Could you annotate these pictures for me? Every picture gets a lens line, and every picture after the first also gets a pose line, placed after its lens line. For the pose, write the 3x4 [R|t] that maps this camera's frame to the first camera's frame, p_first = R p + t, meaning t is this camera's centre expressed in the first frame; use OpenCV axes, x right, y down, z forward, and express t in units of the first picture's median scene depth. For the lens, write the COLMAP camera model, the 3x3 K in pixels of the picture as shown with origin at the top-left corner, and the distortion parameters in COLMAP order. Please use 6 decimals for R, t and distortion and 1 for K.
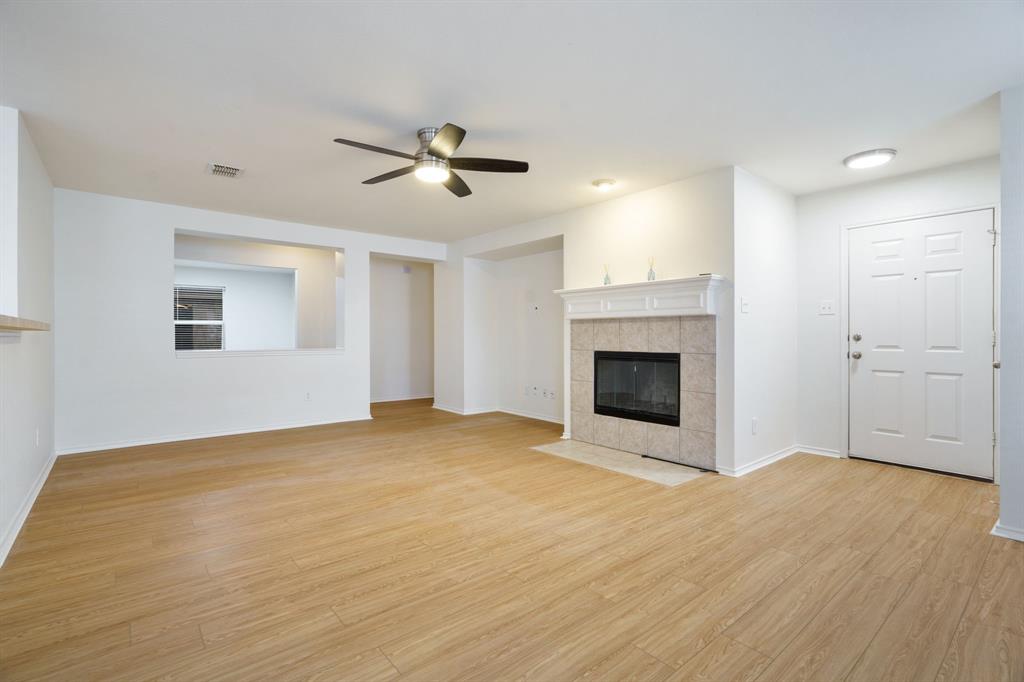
lens RADIAL K [[481.1, 0, 512.0], [0, 481.1, 341.0], [0, 0, 1]] dist [-0.002426, -0.000108]
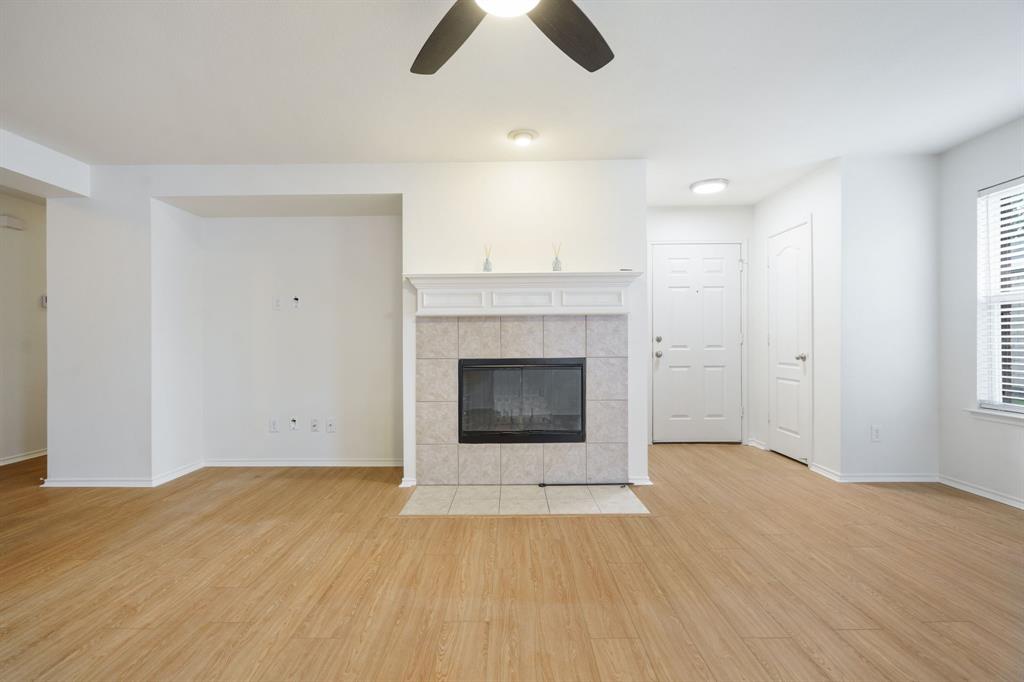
lens RADIAL K [[481.1, 0, 512.0], [0, 481.1, 341.0], [0, 0, 1]] dist [-0.002426, -0.000108]
pose [[0.644186, -0.008211, 0.764825, -0.390168], [0.016677, 0.999855, -0.003312, -0.004172], [-0.764687, 0.014889, 0.644230, 0.517823]]
